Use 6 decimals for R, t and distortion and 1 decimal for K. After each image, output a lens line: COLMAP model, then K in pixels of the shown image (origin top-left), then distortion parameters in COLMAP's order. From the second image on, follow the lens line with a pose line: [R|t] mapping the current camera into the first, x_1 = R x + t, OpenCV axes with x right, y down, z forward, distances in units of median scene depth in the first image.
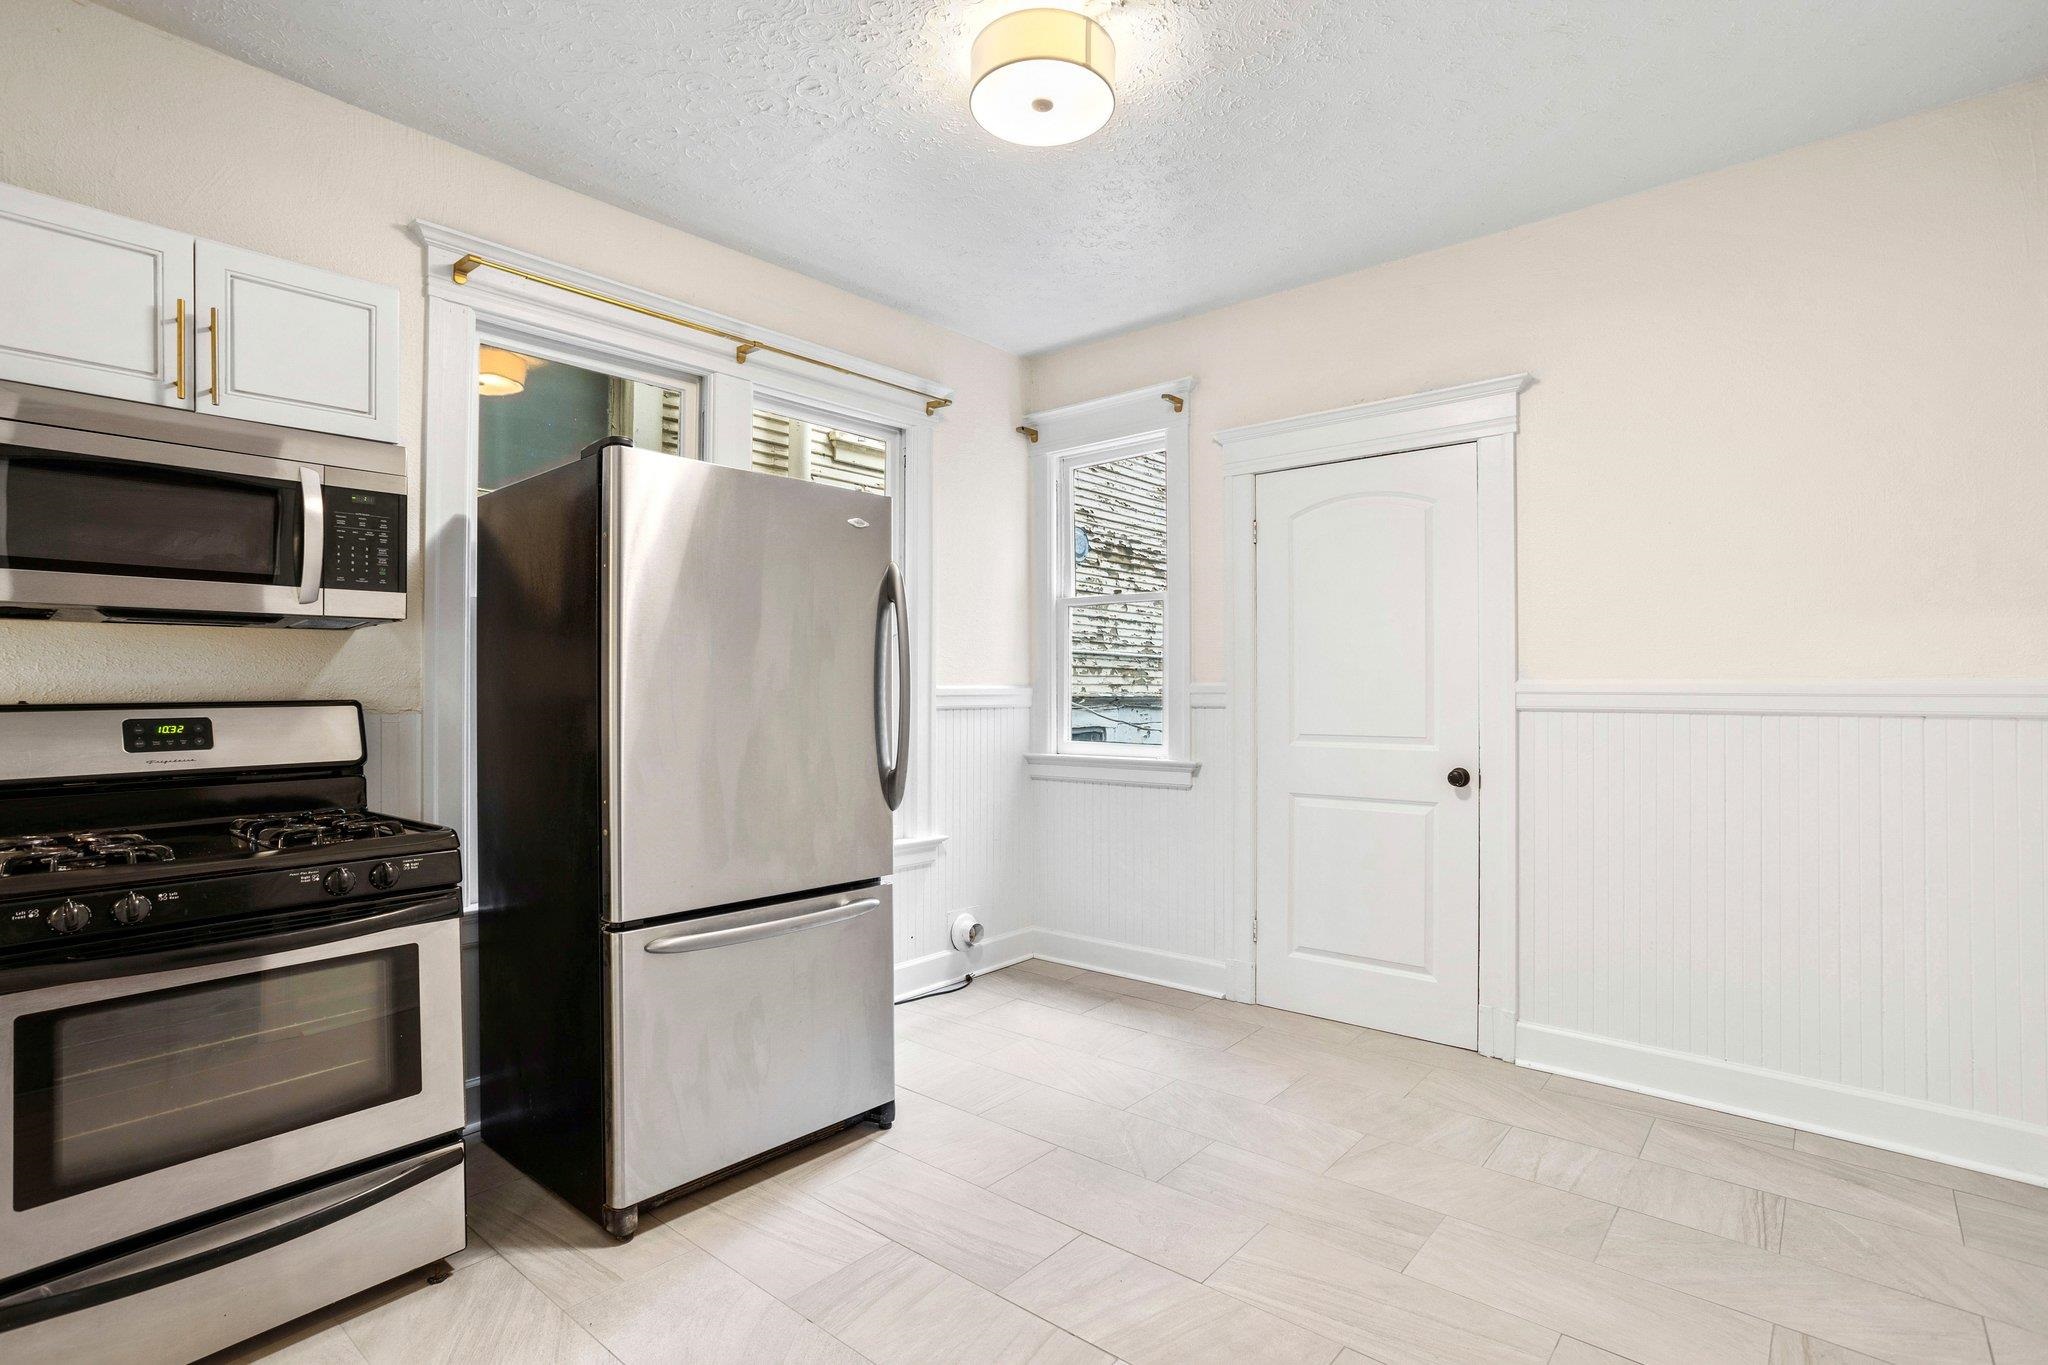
lens RADIAL K [[1002.0, 0, 1024.0], [0, 1002.0, 682.5], [0, 0, 1]] dist [-0.002790, 0.000595]
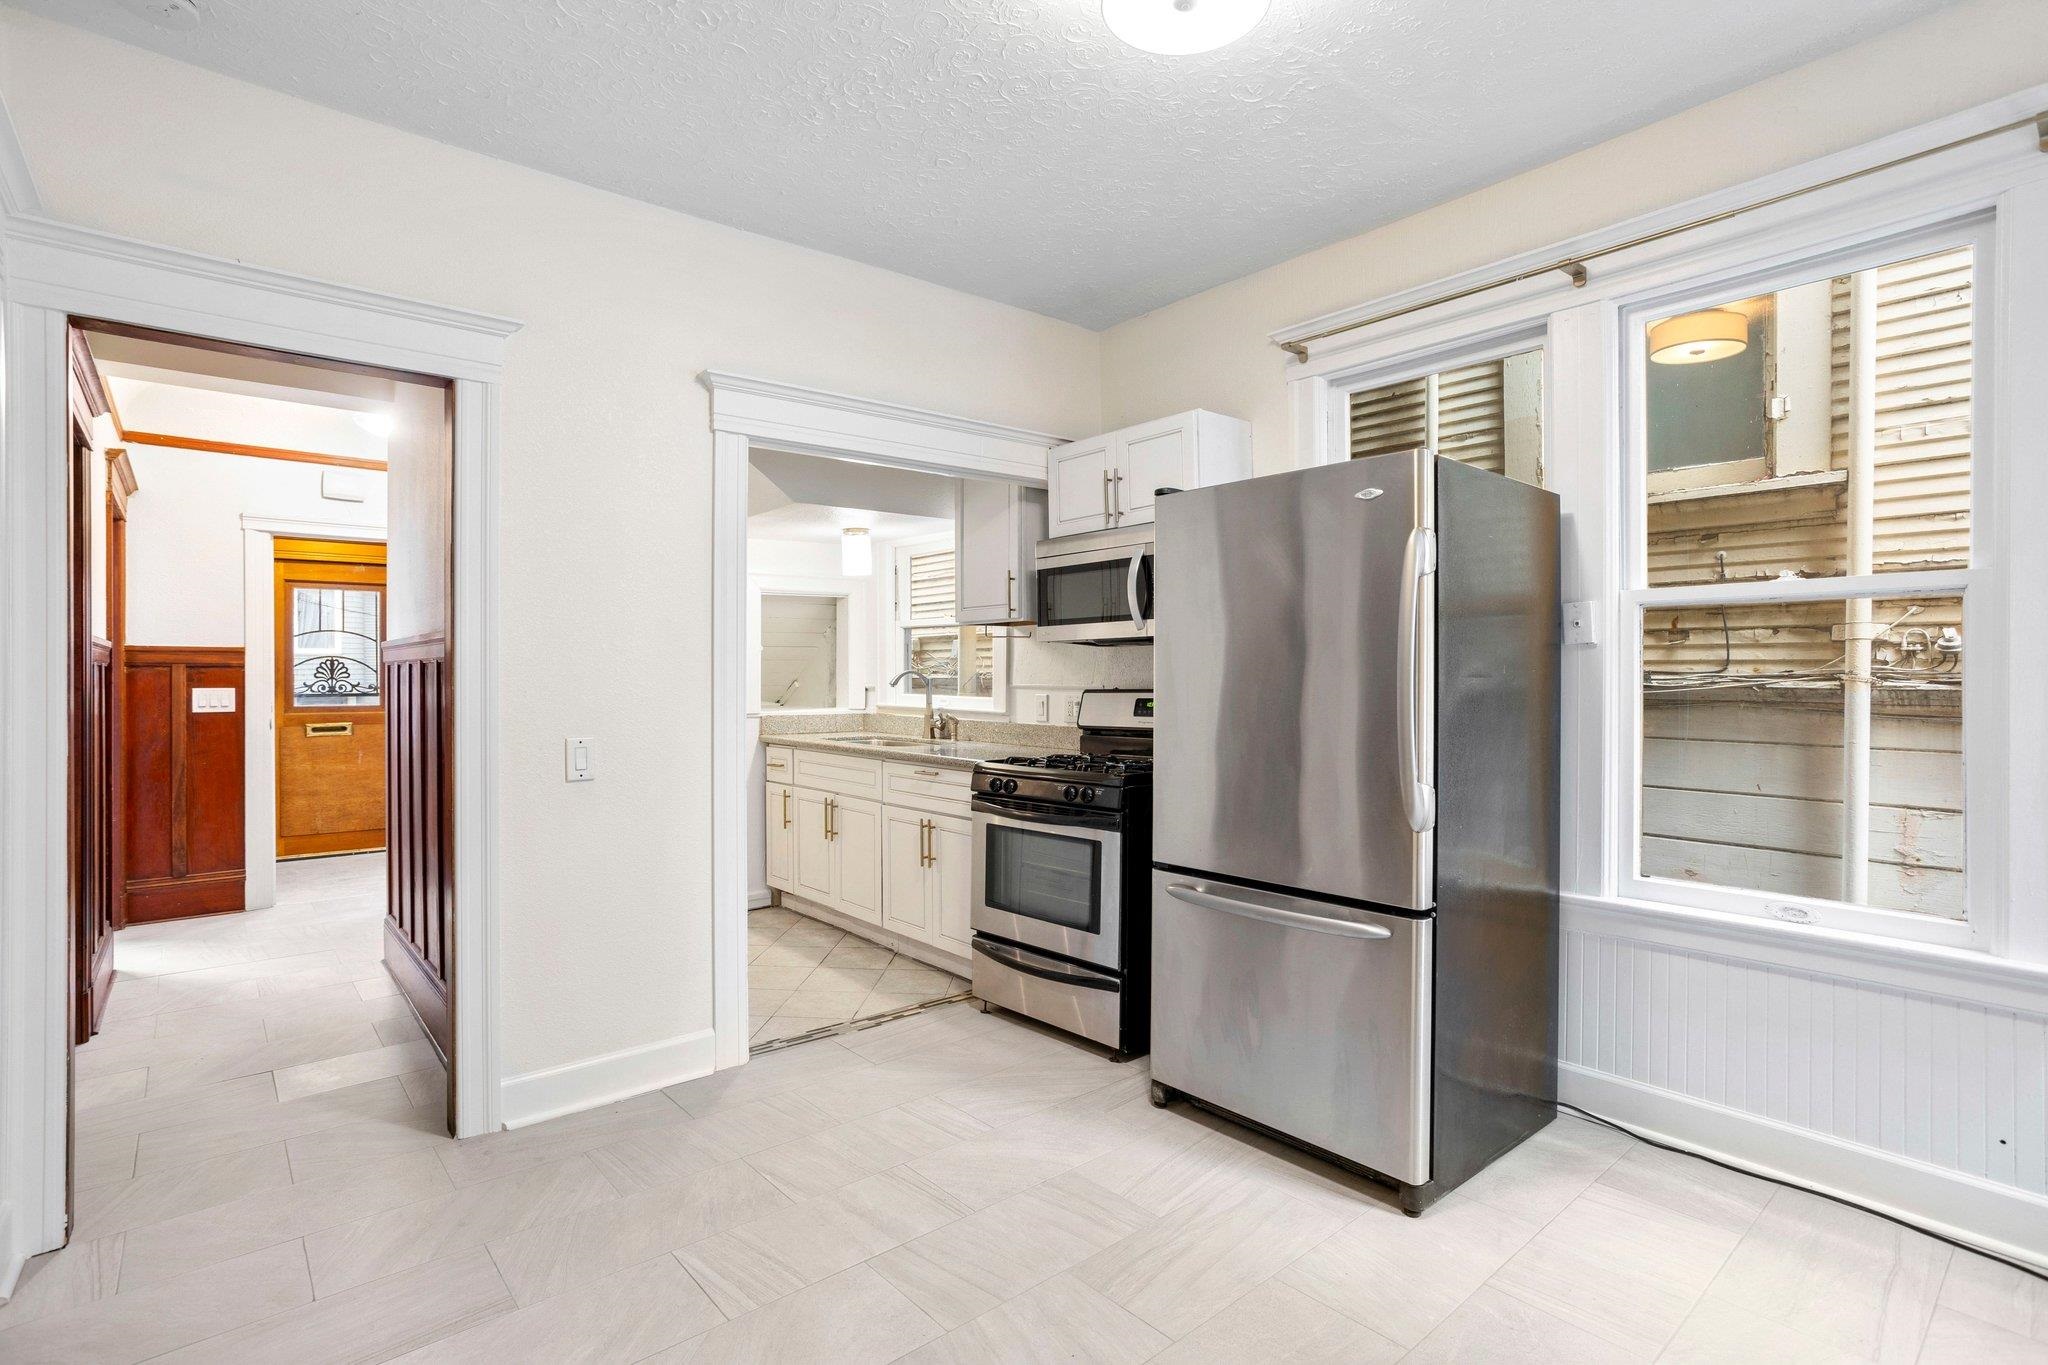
lens RADIAL K [[1002.0, 0, 1024.0], [0, 1002.0, 682.5], [0, 0, 1]] dist [-0.002790, 0.000595]
pose [[-0.144812, 0.003316, -0.989454, 0.973930], [0.005500, 0.999982, 0.002547, 0.002665], [0.989444, -0.005073, -0.144827, 1.087021]]
